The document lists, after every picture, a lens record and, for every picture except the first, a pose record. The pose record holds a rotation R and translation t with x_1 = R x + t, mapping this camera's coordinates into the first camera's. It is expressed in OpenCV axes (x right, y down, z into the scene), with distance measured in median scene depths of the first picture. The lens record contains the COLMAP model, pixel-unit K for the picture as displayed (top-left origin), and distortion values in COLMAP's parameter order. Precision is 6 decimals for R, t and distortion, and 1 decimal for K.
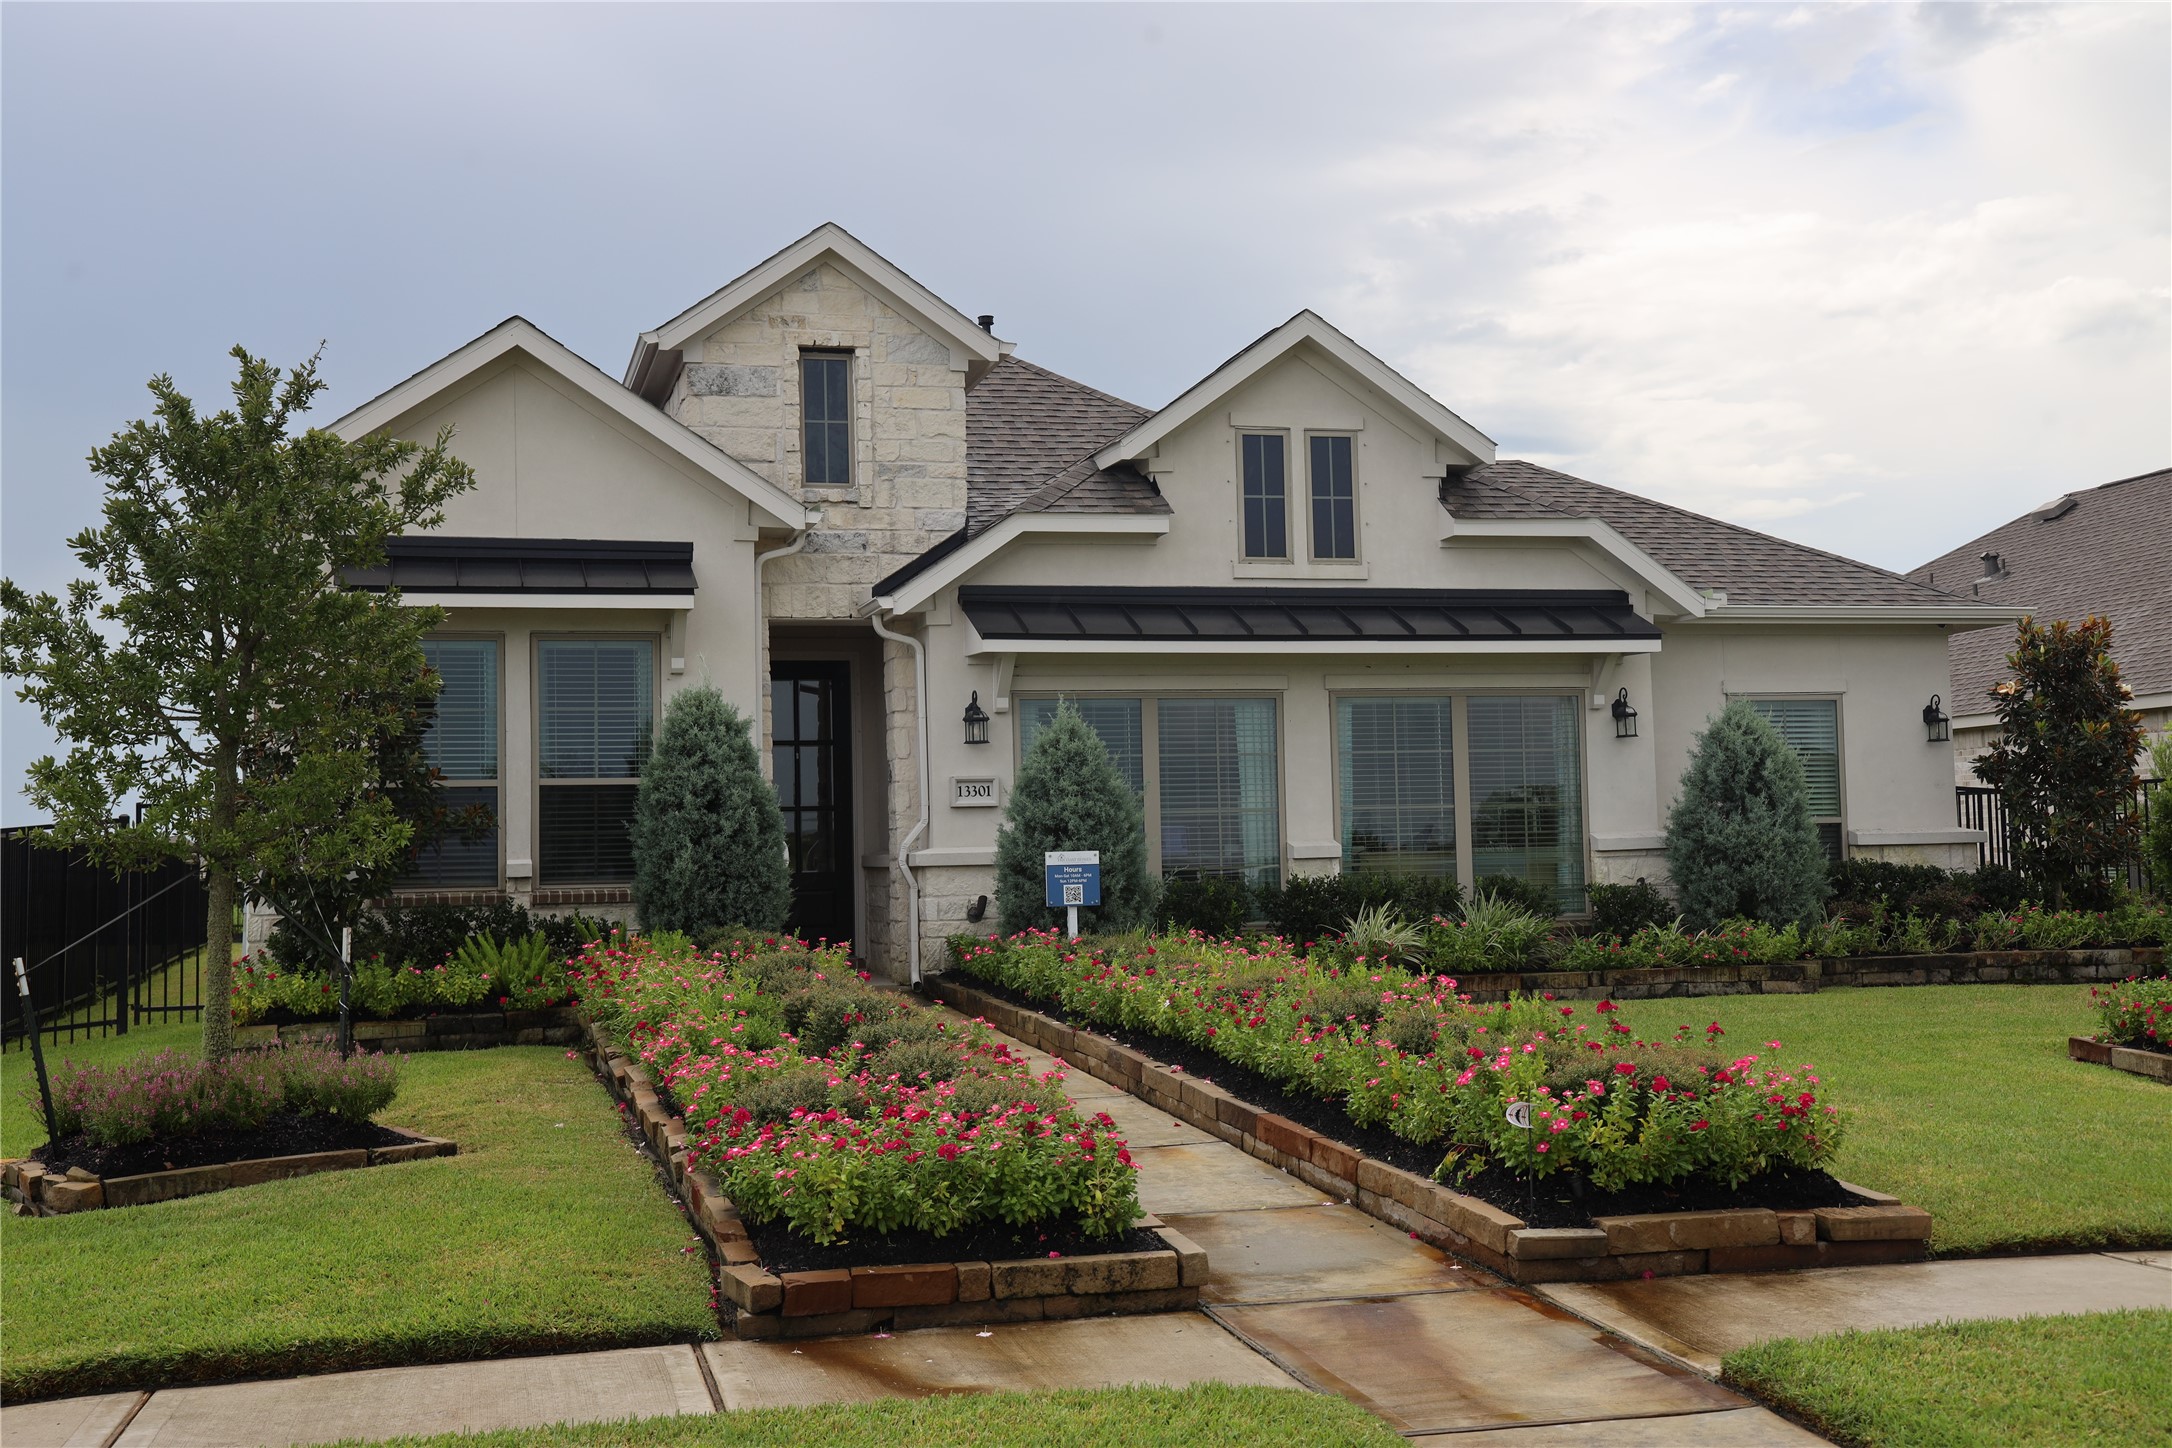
lens RADIAL K [[2635.9, 0, 1104.7], [0, 2635.9, 711.1], [0, 0, 1]] dist [0.134805, 0.000000]
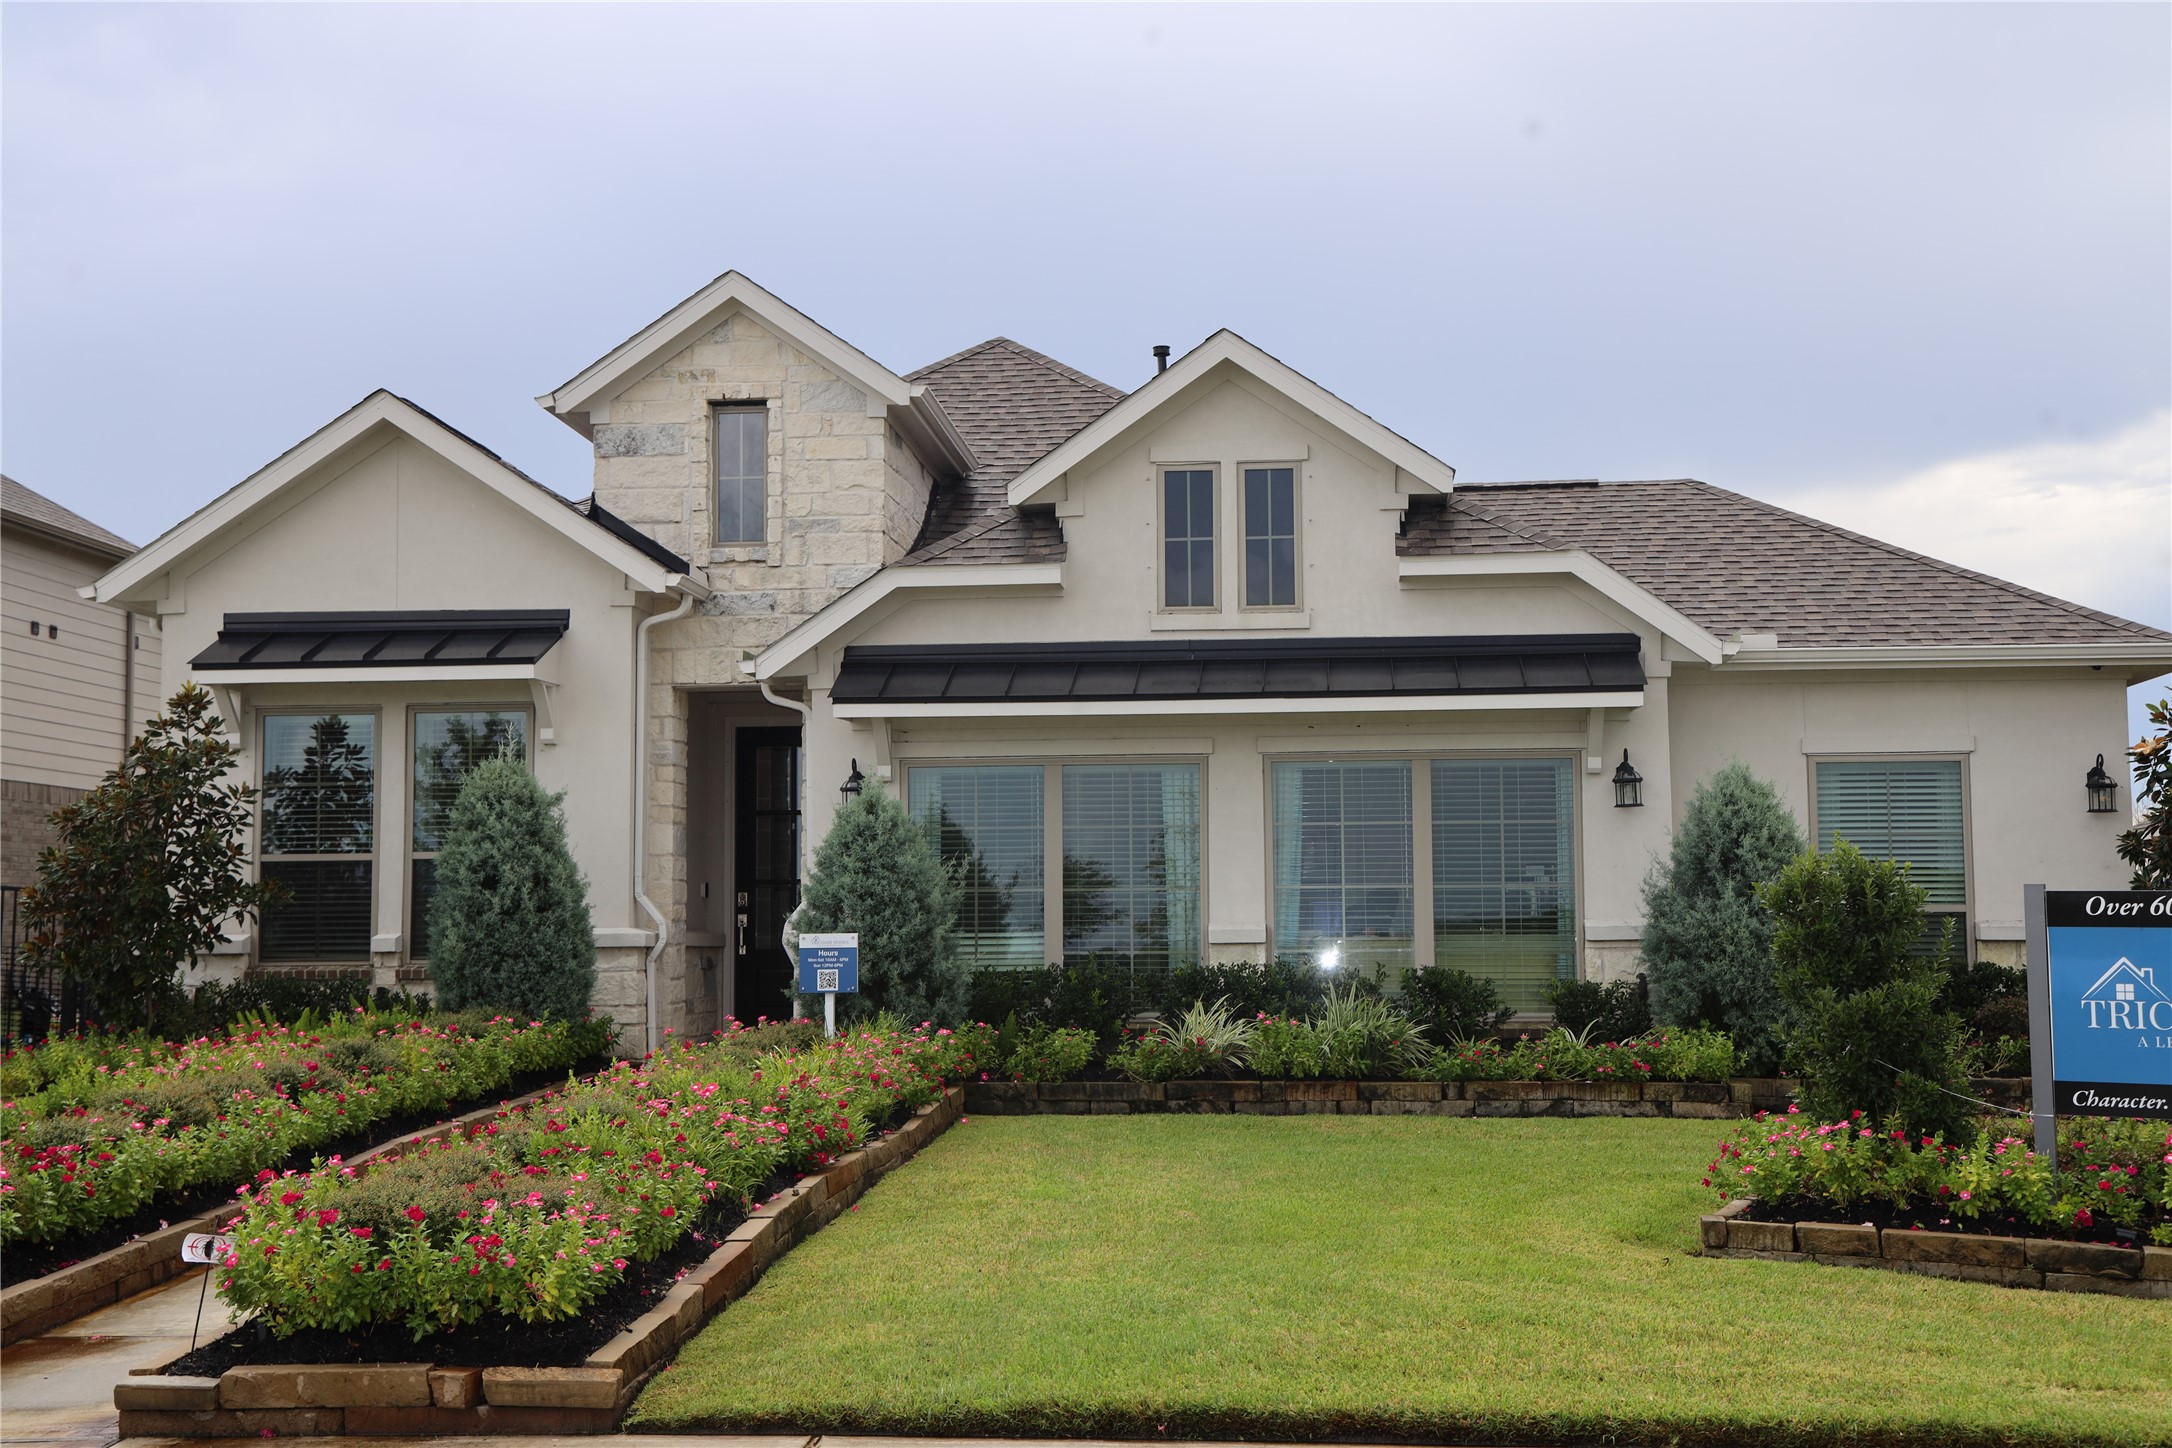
lens RADIAL K [[2827.2, 0, 1032.5], [0, 2827.2, 733.6], [0, 0, 1]] dist [0.188538, 0.000000]
pose [[0.928488, -0.010754, -0.371208, 0.374876], [0.007319, 0.999916, -0.010662, -0.005410], [0.371291, 0.007182, 0.928489, 0.088471]]
